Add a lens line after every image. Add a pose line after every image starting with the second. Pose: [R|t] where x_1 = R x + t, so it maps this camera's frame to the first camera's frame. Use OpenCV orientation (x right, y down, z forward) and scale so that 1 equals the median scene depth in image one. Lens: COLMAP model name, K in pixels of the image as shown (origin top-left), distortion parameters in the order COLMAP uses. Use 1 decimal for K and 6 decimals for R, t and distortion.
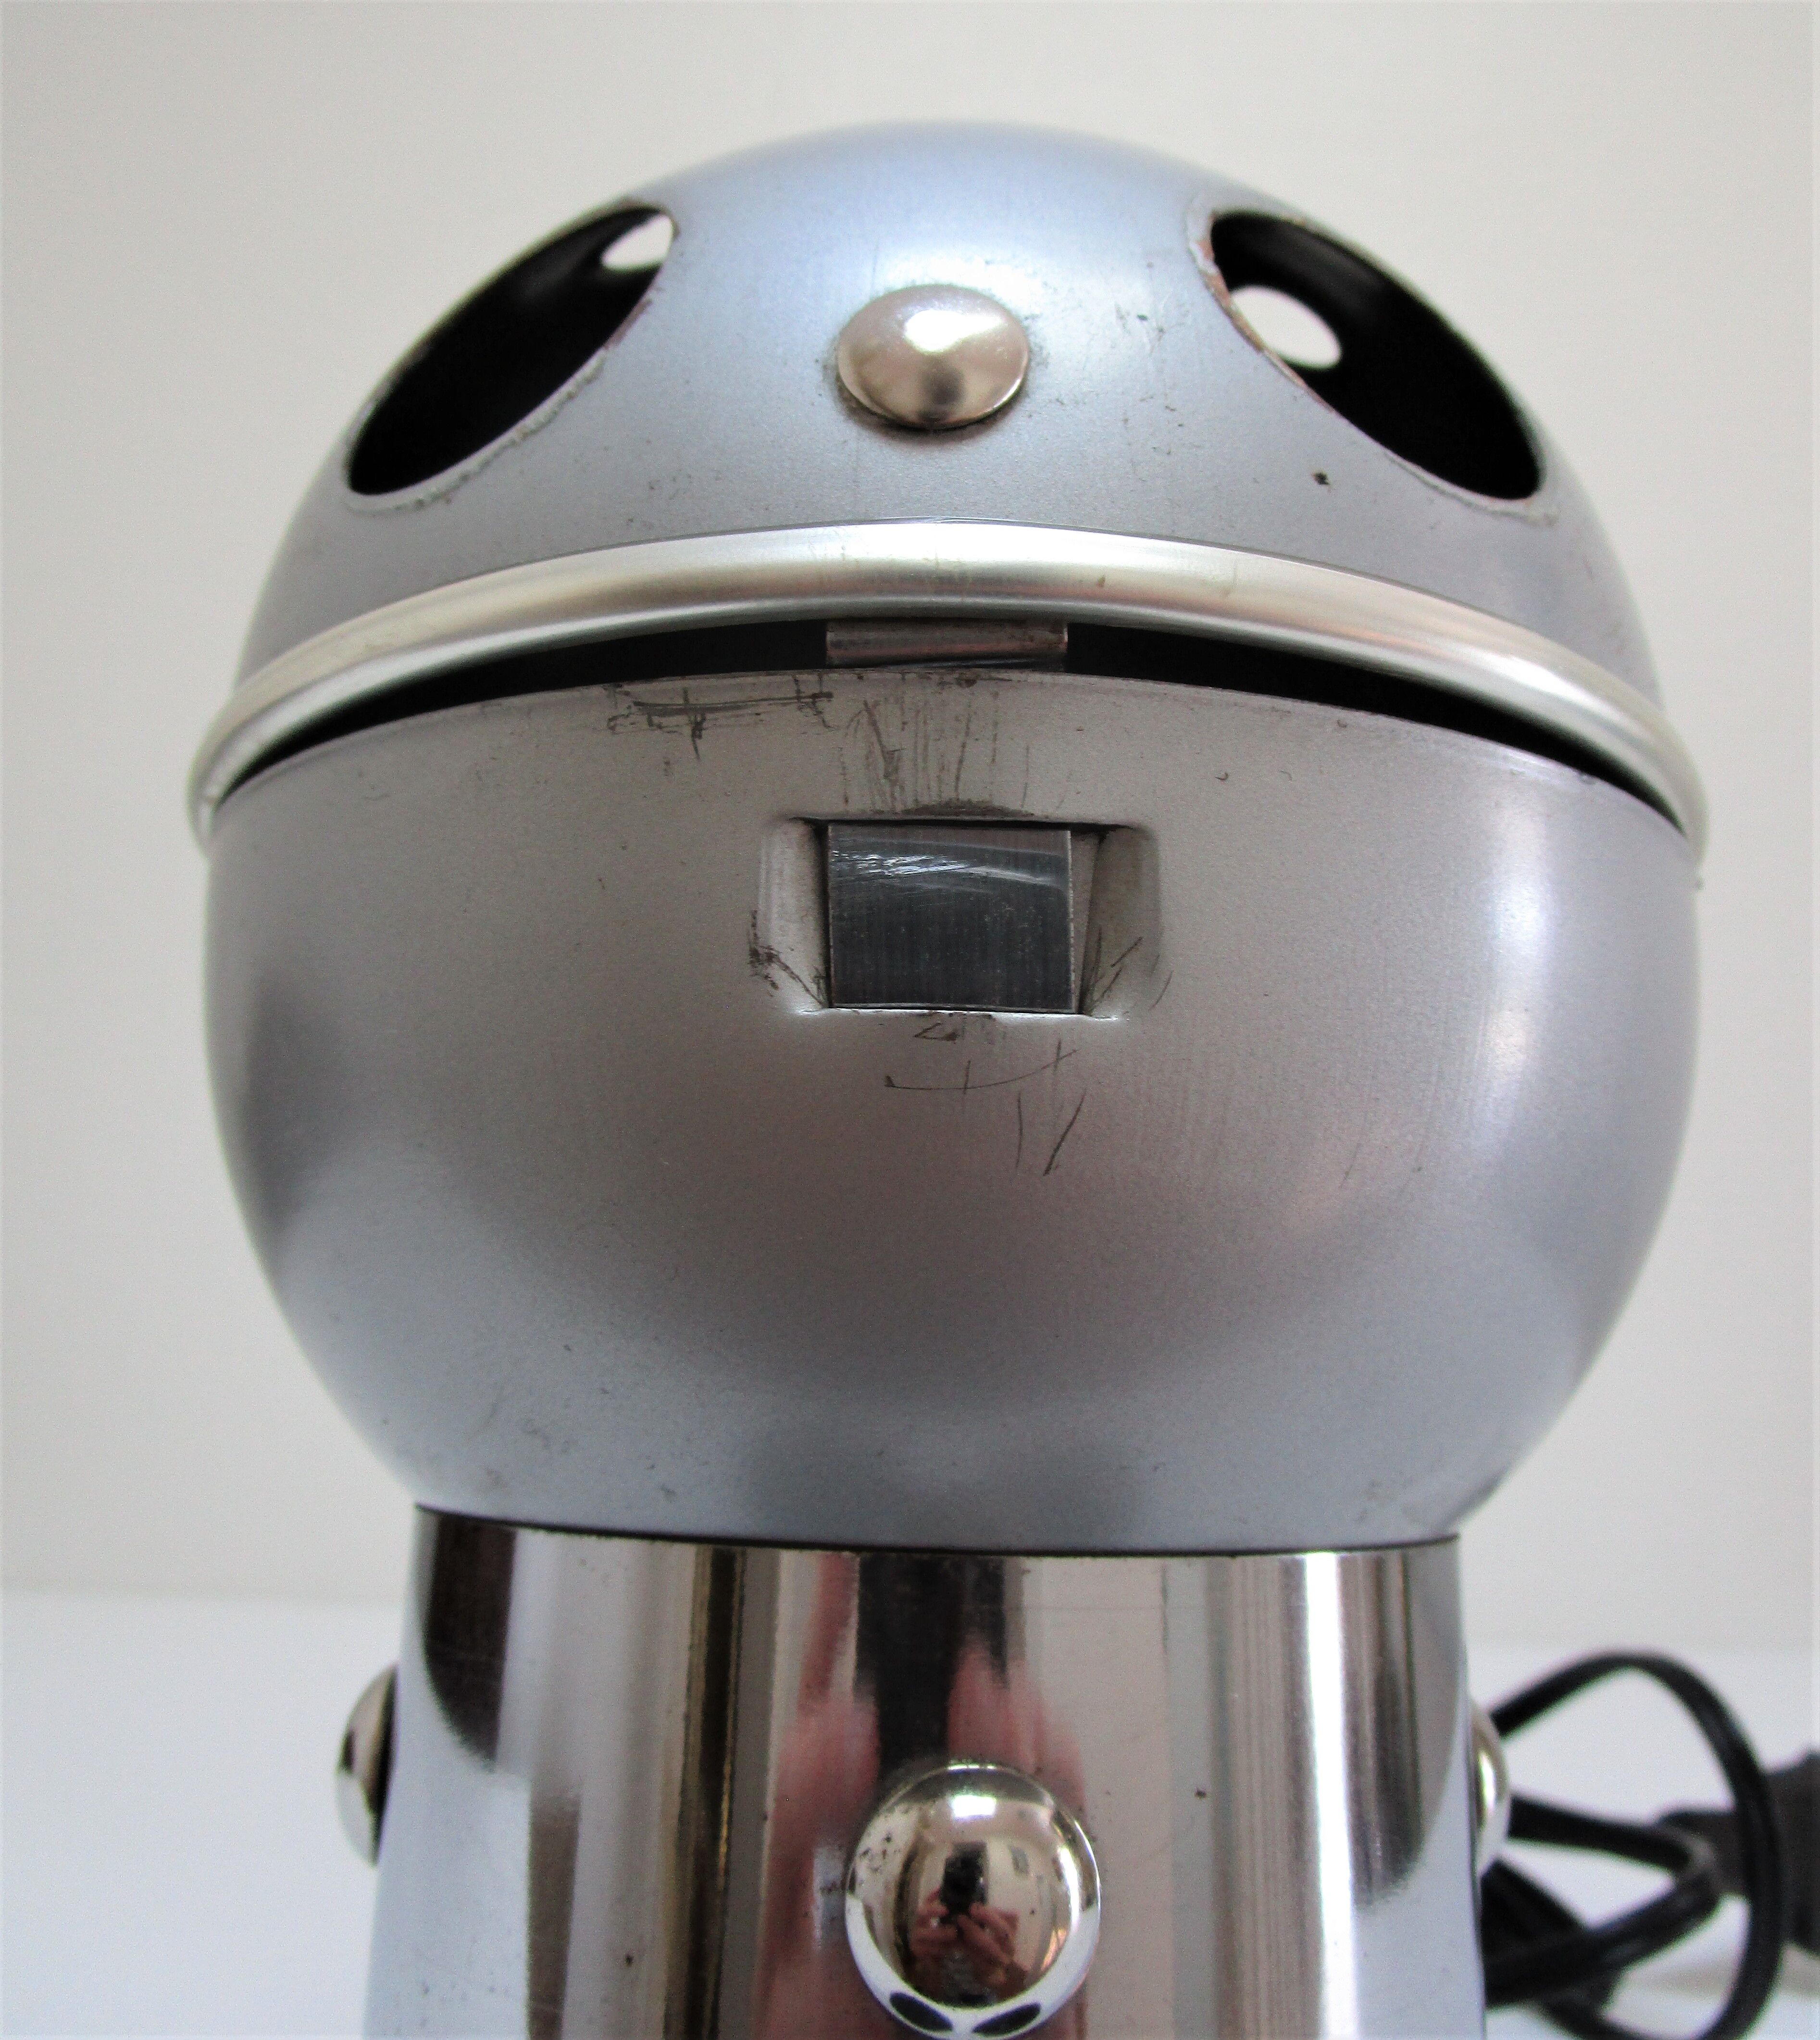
lens RADIAL K [[1567.4, 0, 906.9], [0, 1567.4, 937.7], [0, 0, 1]] dist [-0.007556, 0.035838]
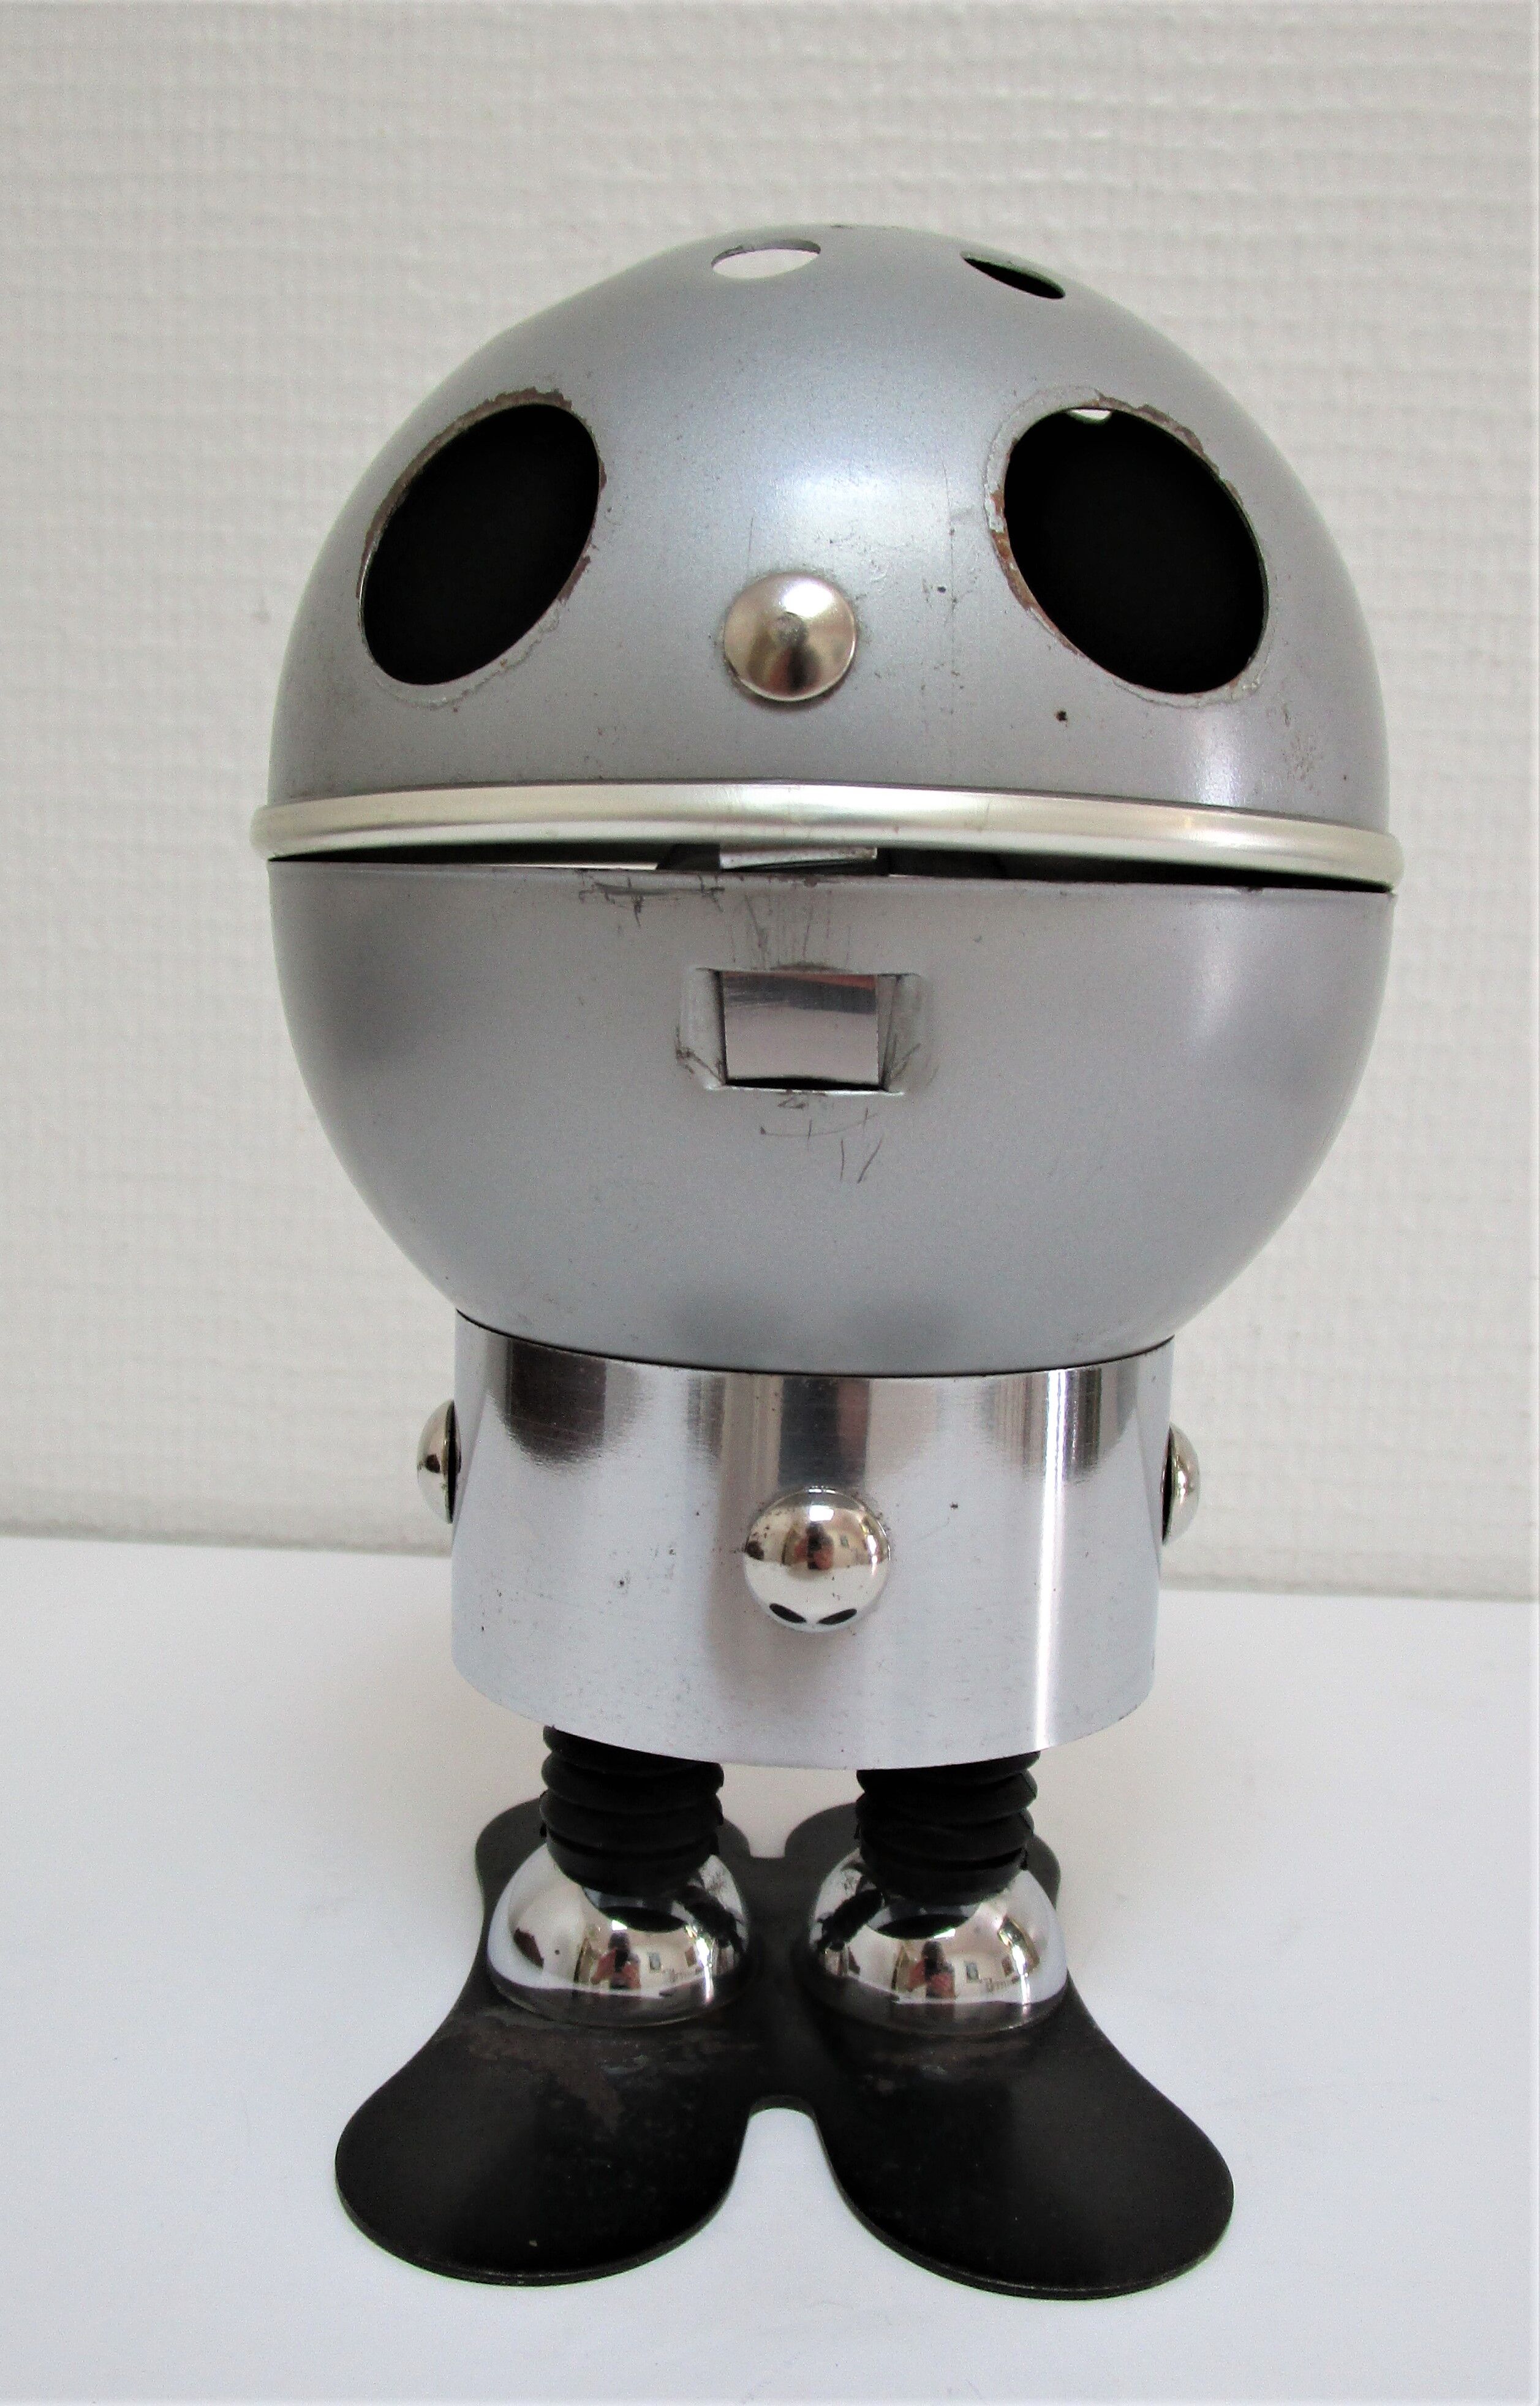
lens RADIAL K [[2002.1, 0, 743.8], [0, 2002.1, 1212.6], [0, 0, 1]] dist [-0.011310, 0.002695]
pose [[0.997974, 0.008196, -0.063094, 0.098302], [0.016884, 0.922003, 0.386815, -0.619891], [0.061343, -0.387096, 0.919996, -0.932532]]
